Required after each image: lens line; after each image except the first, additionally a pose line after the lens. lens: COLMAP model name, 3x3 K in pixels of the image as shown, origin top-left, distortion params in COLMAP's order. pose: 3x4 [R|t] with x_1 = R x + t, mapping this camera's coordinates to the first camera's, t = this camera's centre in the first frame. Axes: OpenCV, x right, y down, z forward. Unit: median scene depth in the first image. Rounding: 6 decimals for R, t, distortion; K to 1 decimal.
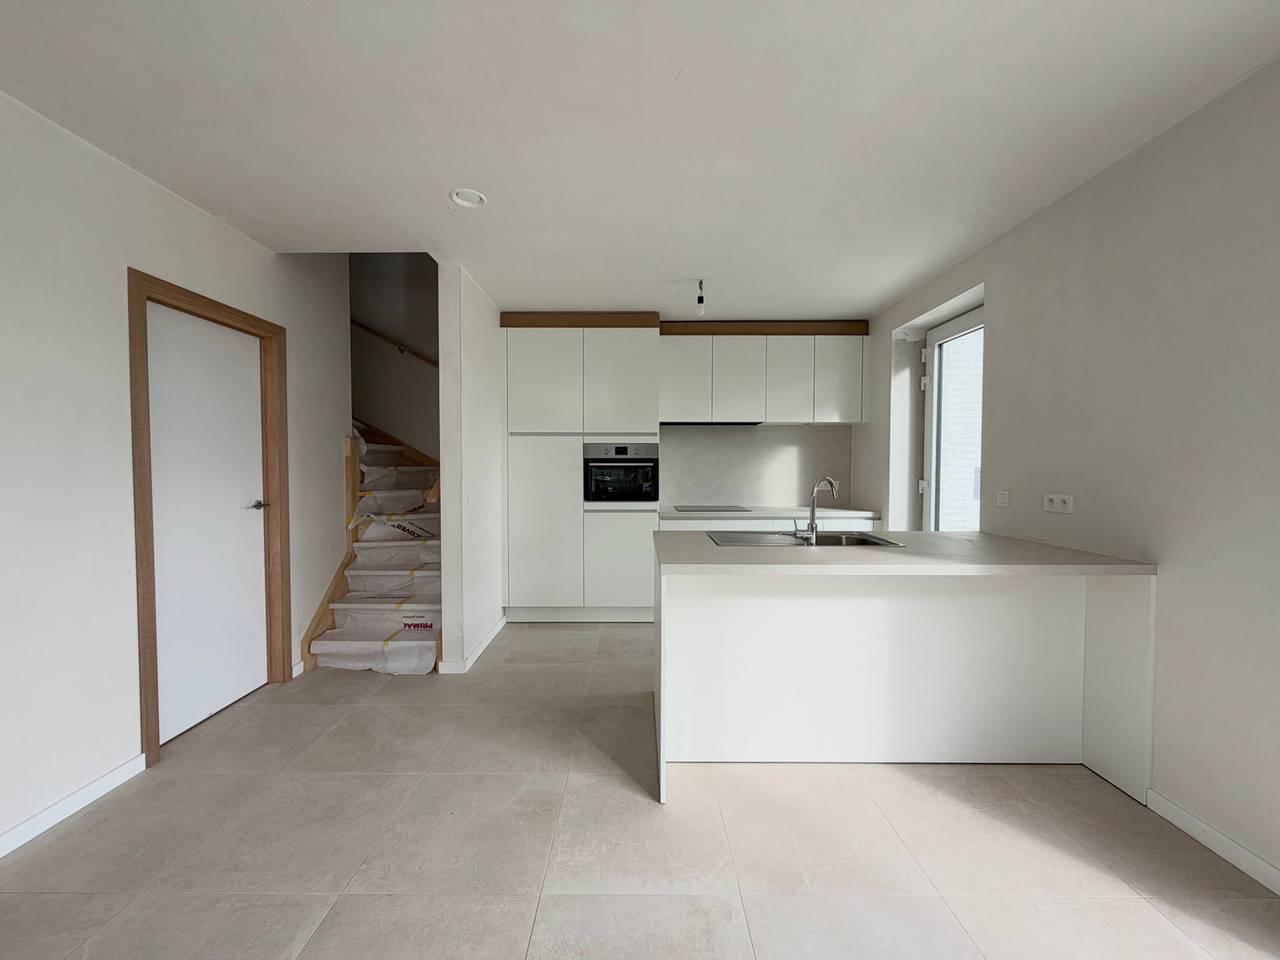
lens RADIAL K [[513.9, 0, 637.7], [0, 513.9, 477.0], [0, 0, 1]] dist [-0.001654, 0.000744]
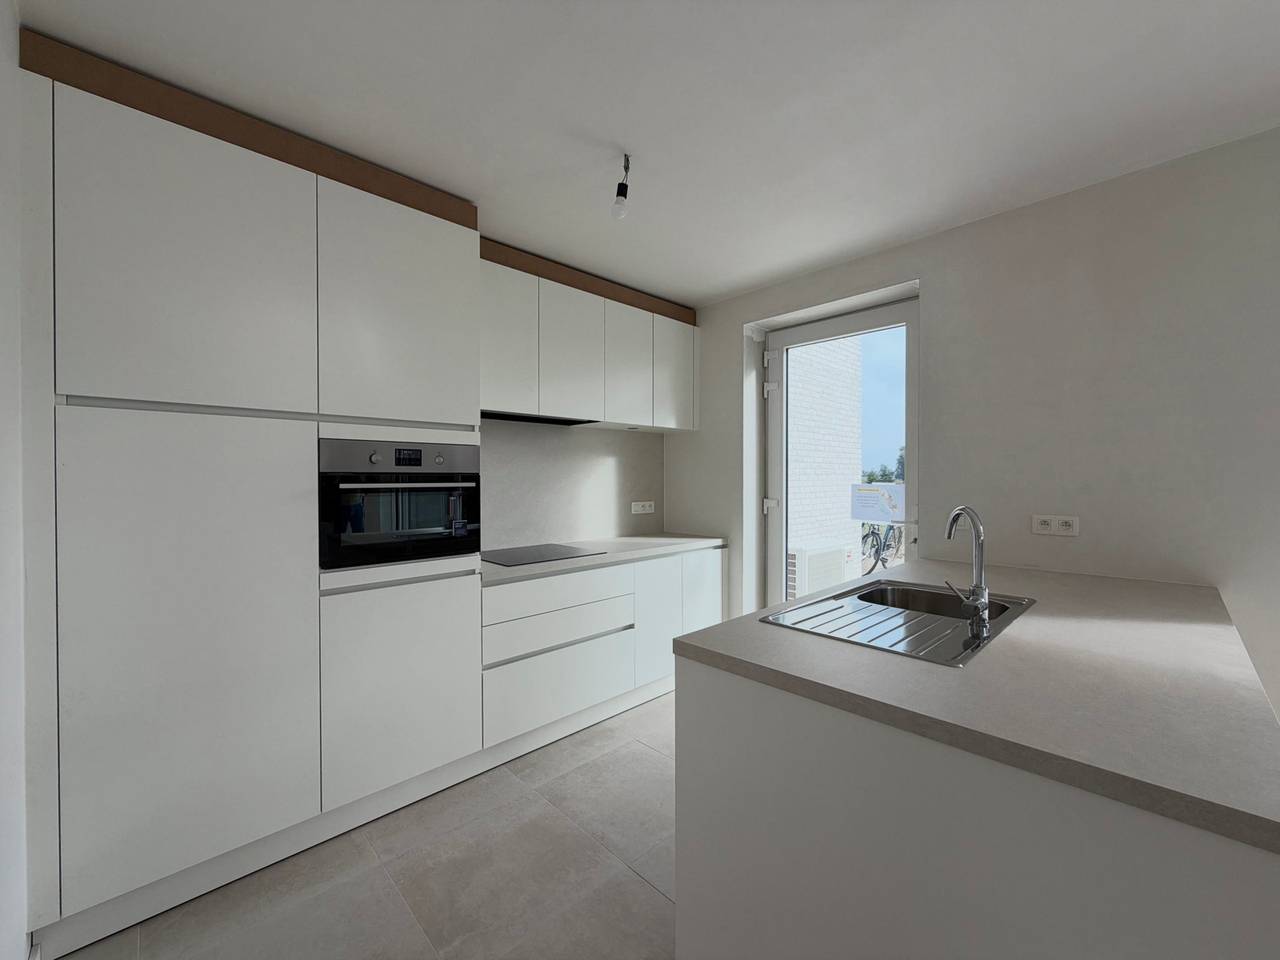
lens RADIAL K [[513.9, 0, 648.6], [0, 513.9, 479.3], [0, 0, 1]] dist [-0.001654, 0.000744]
pose [[0.720471, -0.004695, 0.693469, -0.206351], [0.018906, 0.999738, -0.012874, -0.019873], [-0.693227, 0.022386, 0.720371, 0.492557]]
